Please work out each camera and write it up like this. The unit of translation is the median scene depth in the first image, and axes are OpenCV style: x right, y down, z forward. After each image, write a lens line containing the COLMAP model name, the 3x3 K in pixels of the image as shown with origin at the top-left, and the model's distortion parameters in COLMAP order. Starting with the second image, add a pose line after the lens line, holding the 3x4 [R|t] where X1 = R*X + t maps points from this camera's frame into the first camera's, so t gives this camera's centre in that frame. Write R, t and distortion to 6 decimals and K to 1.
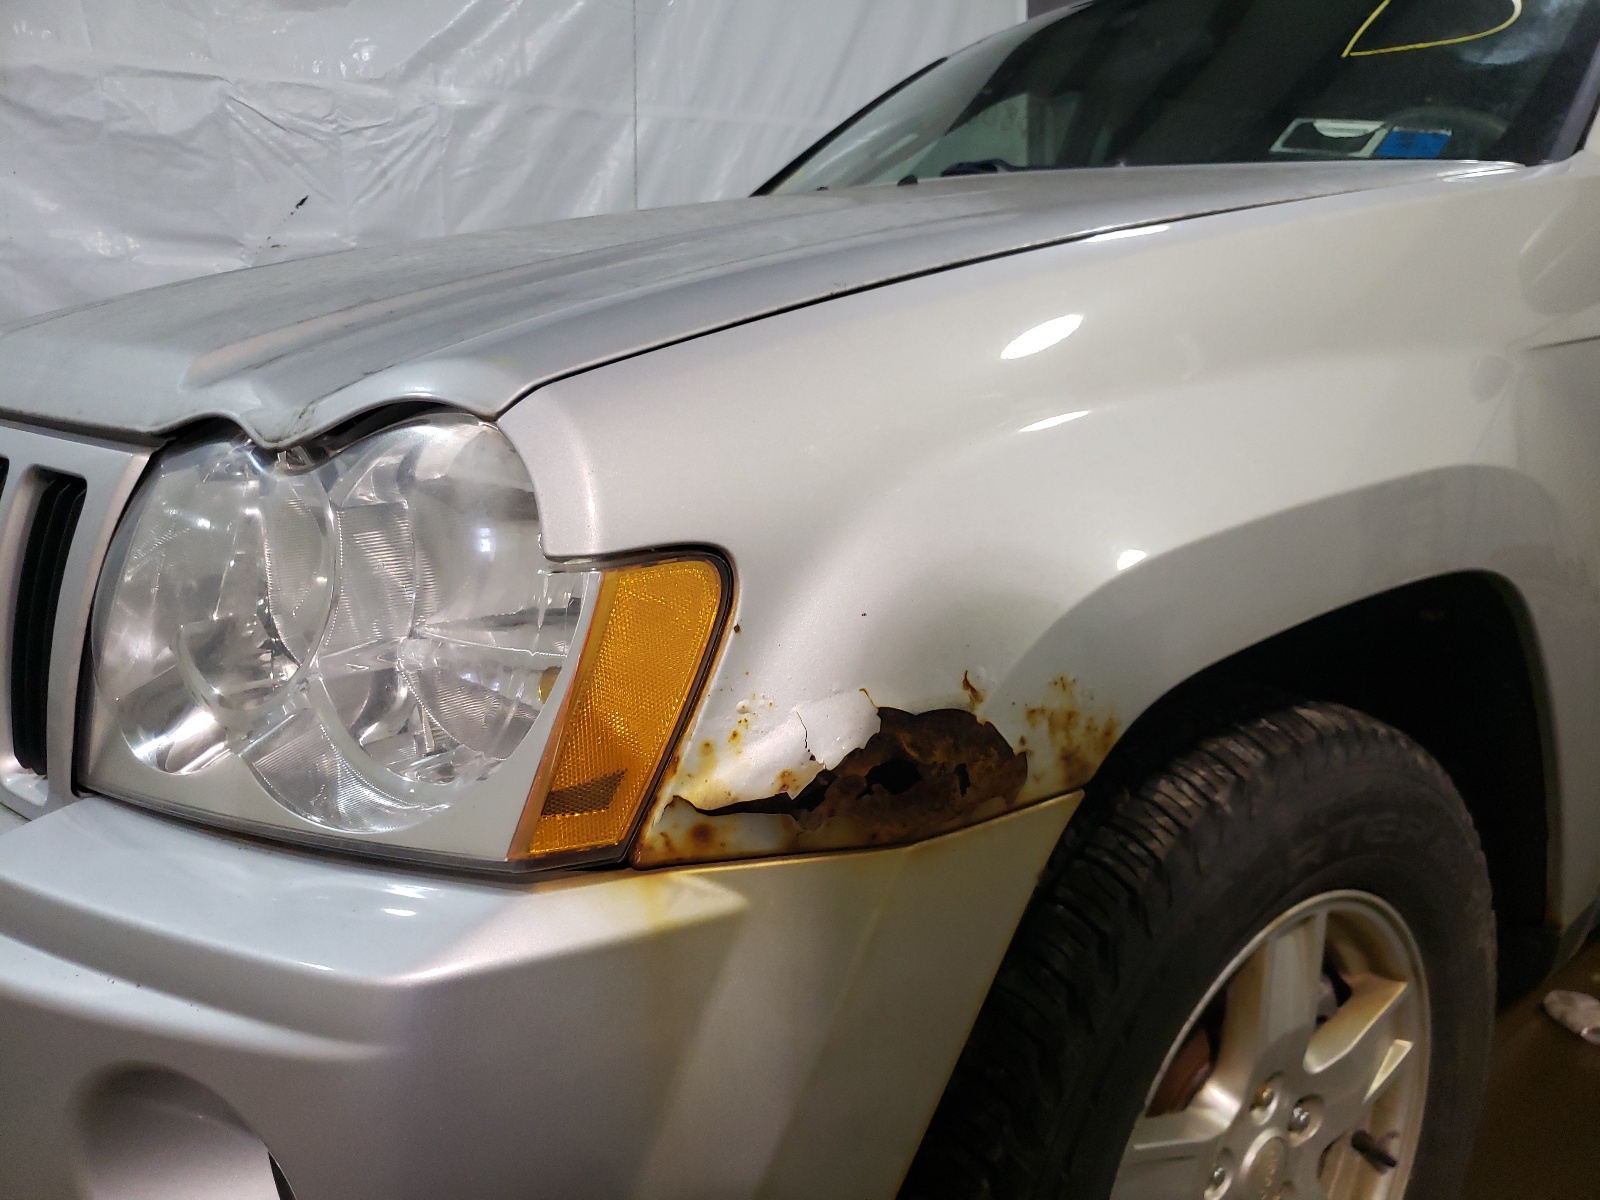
lens RADIAL K [[1345.5, 0, 797.3], [0, 1345.5, 624.0], [0, 0, 1]] dist [-0.193153, 0.203260]
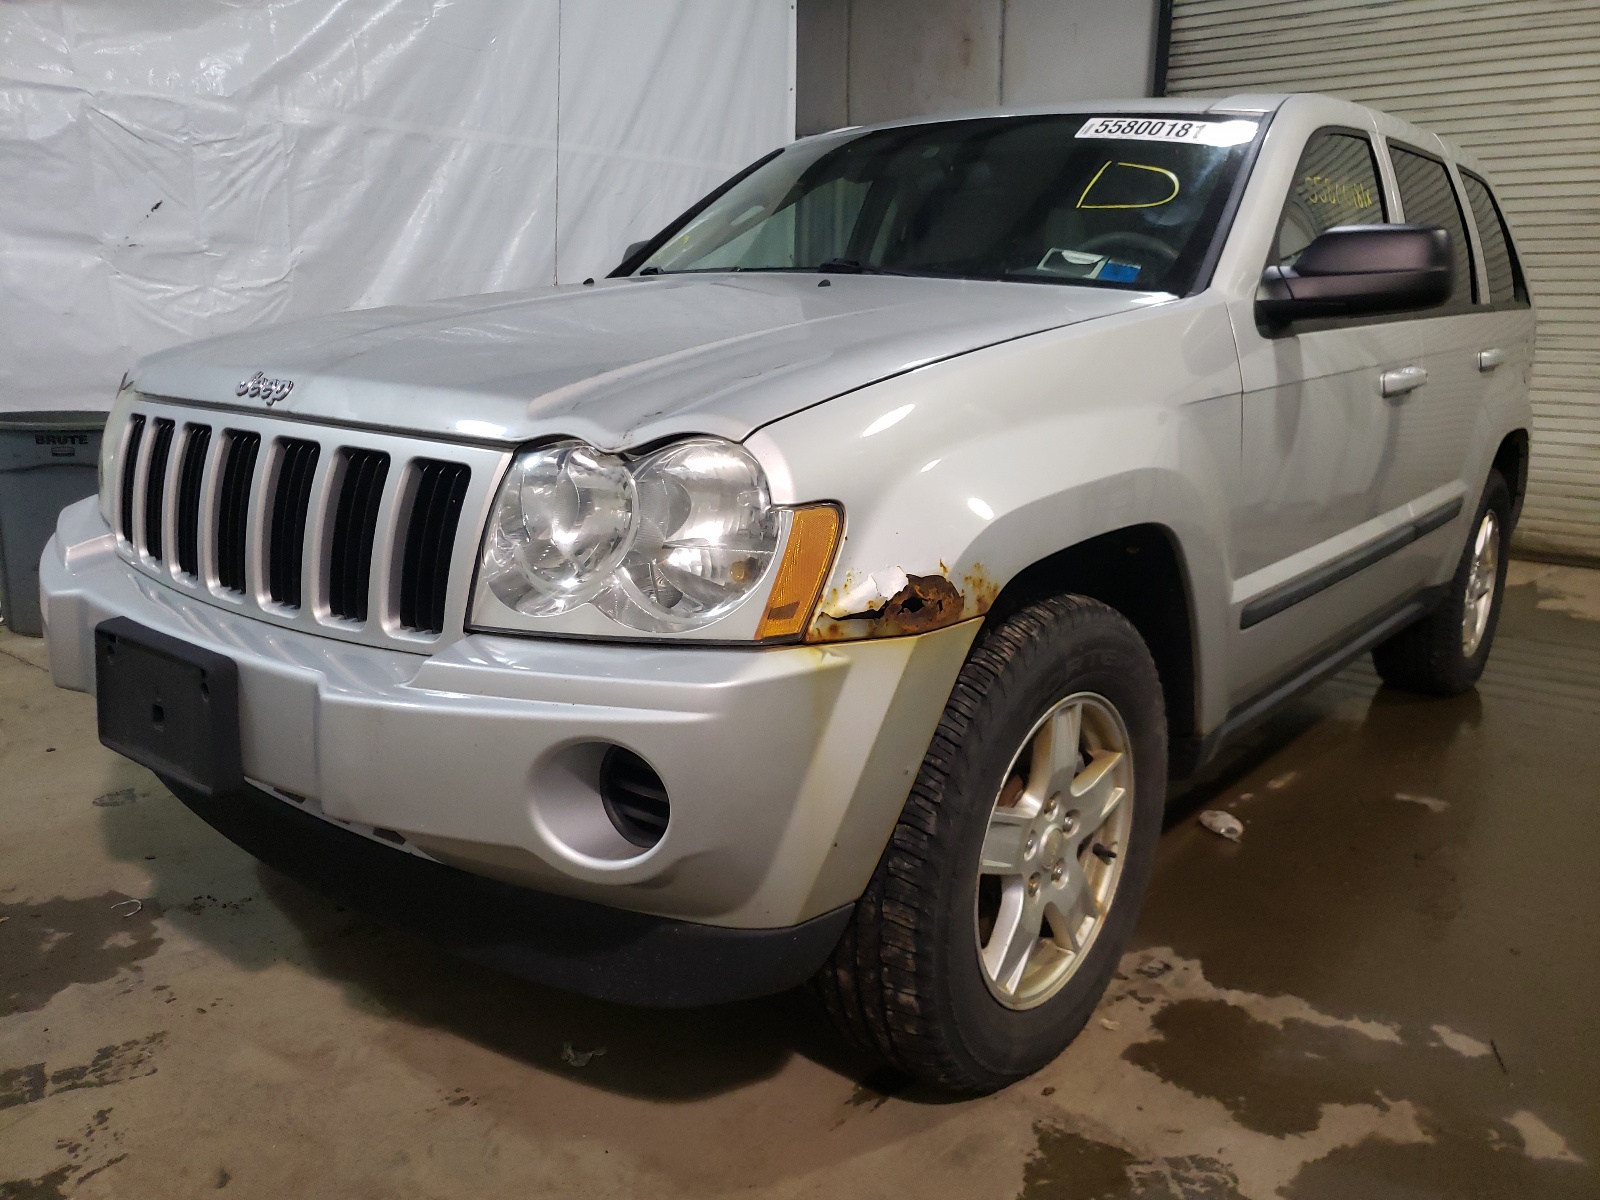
lens RADIAL K [[1301.2, 0, 806.2], [0, 1301.2, 605.1], [0, 0, 1]] dist [-0.253885, 0.190722]
pose [[0.978812, -0.003318, 0.204736, -0.341039], [0.002896, 0.999993, 0.002357, 0.066606], [-0.204743, -0.001714, 0.978814, -0.691087]]
